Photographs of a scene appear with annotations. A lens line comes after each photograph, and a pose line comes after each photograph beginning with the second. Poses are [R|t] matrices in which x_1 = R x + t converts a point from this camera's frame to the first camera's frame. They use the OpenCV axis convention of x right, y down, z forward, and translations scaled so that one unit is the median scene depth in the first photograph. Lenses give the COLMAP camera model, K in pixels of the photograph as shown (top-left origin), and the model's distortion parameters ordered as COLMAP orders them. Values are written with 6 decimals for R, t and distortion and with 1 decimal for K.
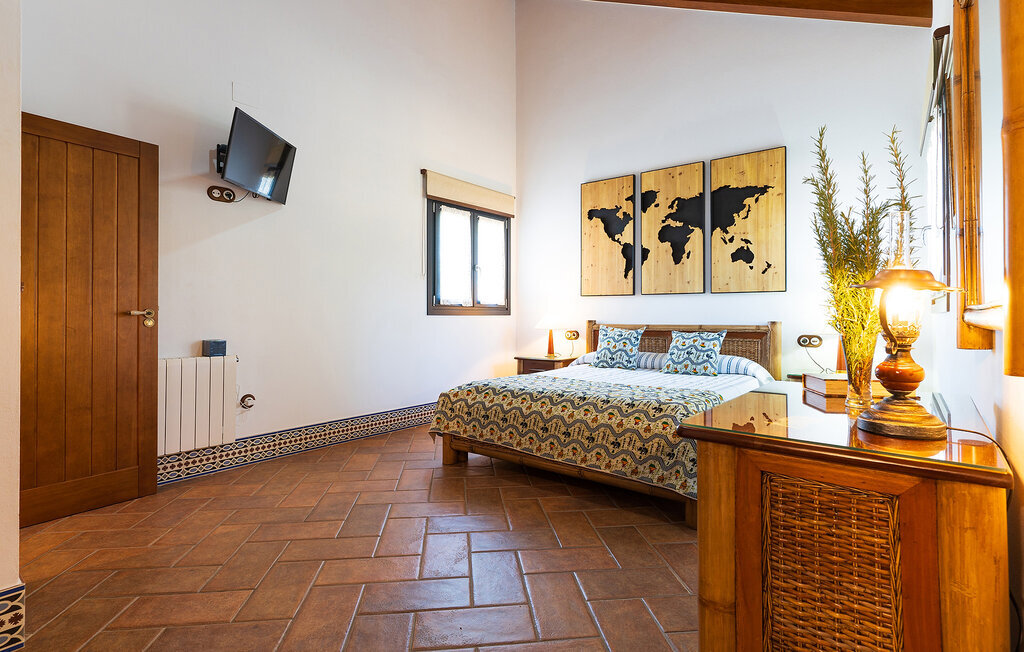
lens RADIAL K [[500.5, 0, 506.0], [0, 500.5, 317.0], [0, 0, 1]] dist [-0.002146, -0.000210]
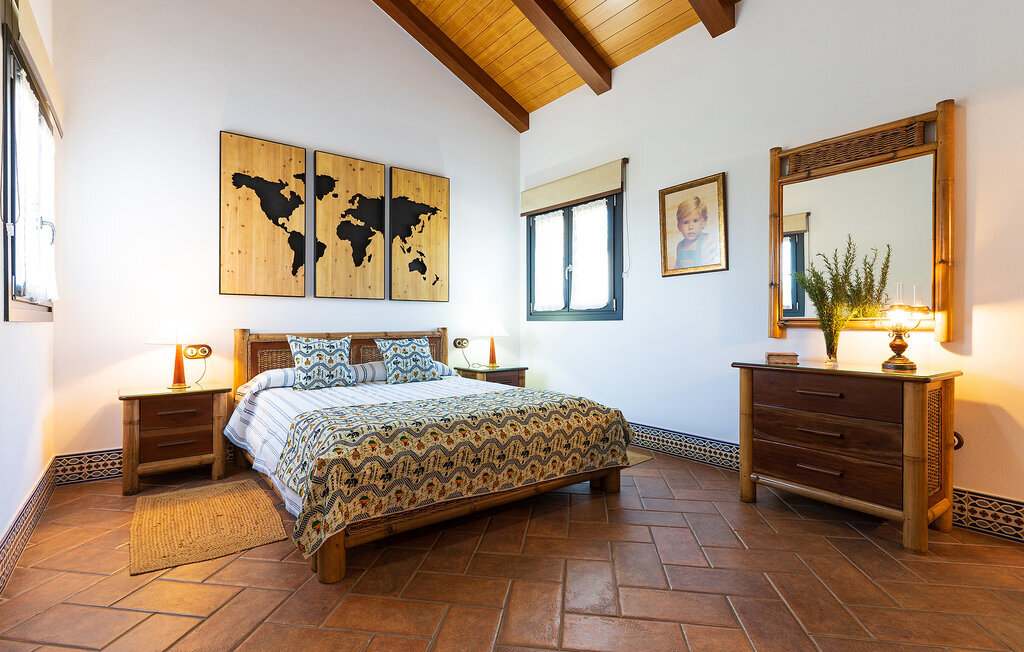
lens RADIAL K [[500.5, 0, 509.1], [0, 500.5, 324.8], [0, 0, 1]] dist [-0.002146, -0.000210]
pose [[0.226765, -0.006280, 0.973929, -0.498812], [0.000807, 0.999980, 0.006260, -0.003970], [-0.973949, -0.000634, 0.226766, 0.531479]]
